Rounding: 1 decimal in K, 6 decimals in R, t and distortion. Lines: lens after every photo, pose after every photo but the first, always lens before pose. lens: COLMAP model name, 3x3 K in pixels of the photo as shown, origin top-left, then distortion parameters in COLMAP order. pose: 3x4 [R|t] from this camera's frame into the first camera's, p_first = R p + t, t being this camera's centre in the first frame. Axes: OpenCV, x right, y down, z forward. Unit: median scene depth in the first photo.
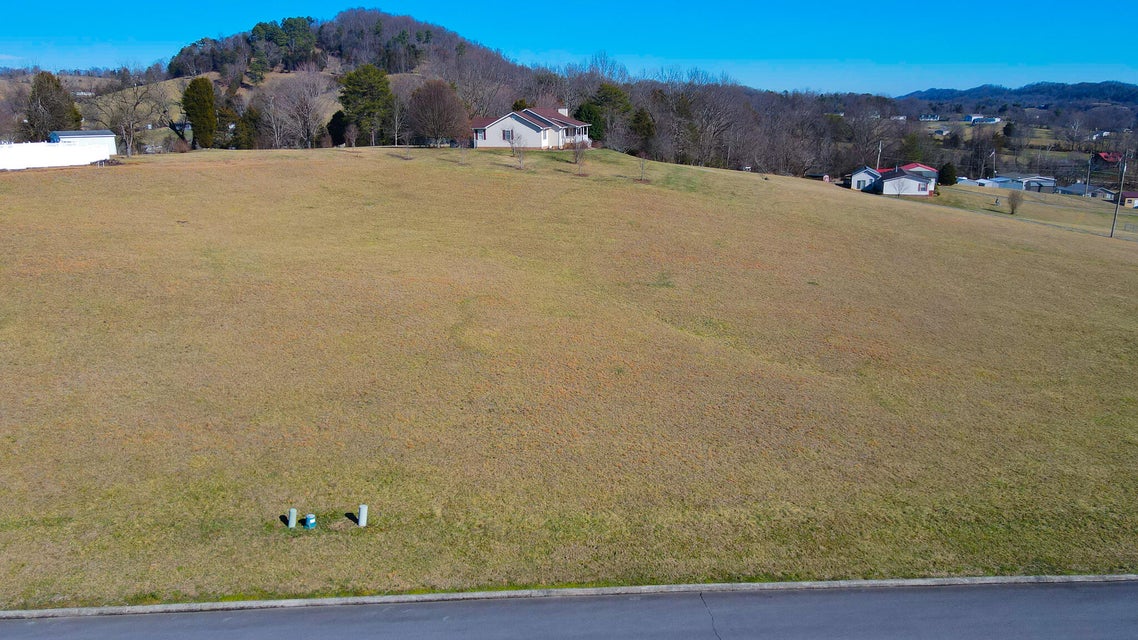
lens RADIAL K [[828.7, 0, 571.1], [0, 828.7, 334.6], [0, 0, 1]] dist [0.006741, 0.029922]
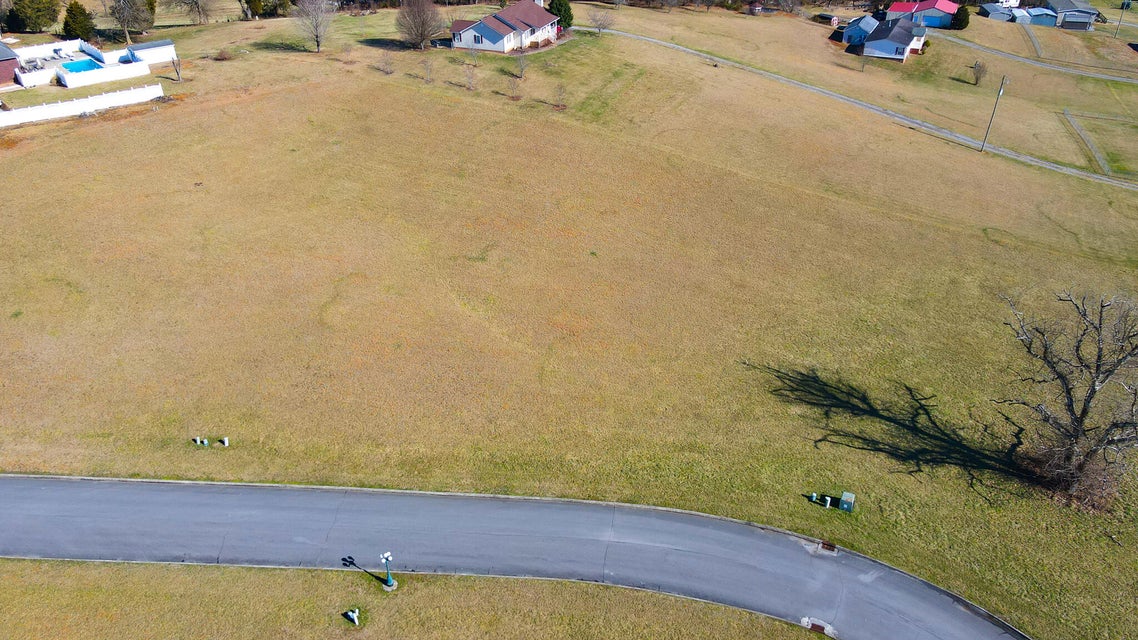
lens RADIAL K [[837.1, 0, 575.2], [0, 837.1, 320.3], [0, 0, 1]] dist [-0.000248, 0.025450]
pose [[0.988552, 0.076884, -0.129822, 0.173583], [-0.035727, 0.955240, 0.293666, -0.145187], [0.146589, -0.285666, 0.947052, -0.174331]]
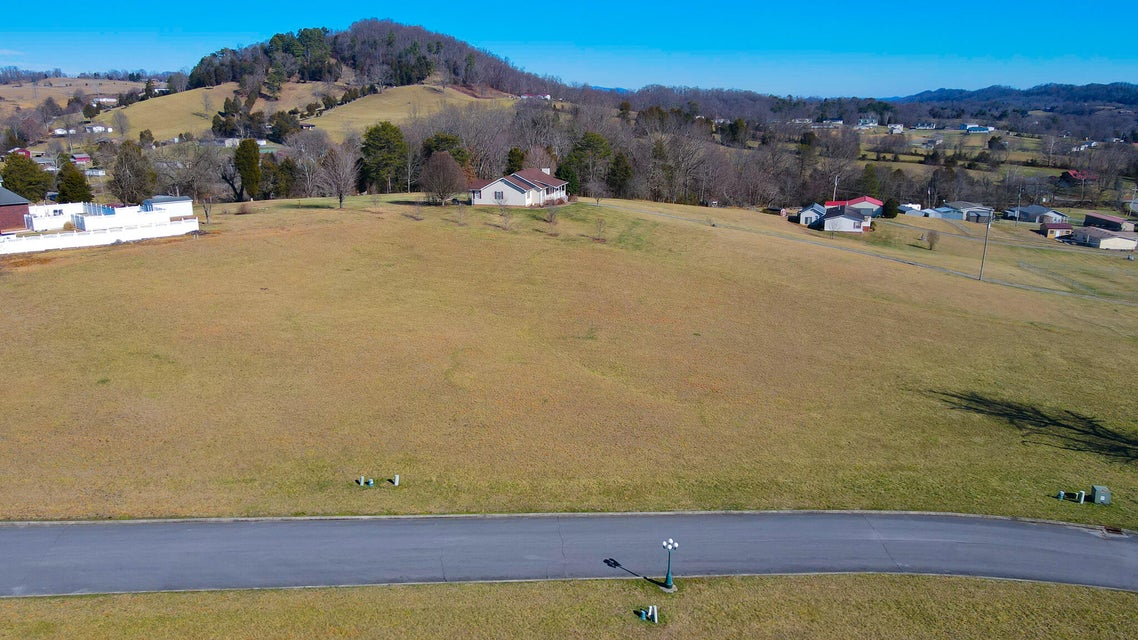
lens RADIAL K [[828.7, 0, 571.1], [0, 828.7, 334.6], [0, 0, 1]] dist [0.006741, 0.029922]
pose [[0.999922, 0.005503, -0.011191, 0.032767], [-0.005463, 0.999979, 0.003601, -0.024529], [0.011211, -0.003539, 0.999931, -0.170997]]
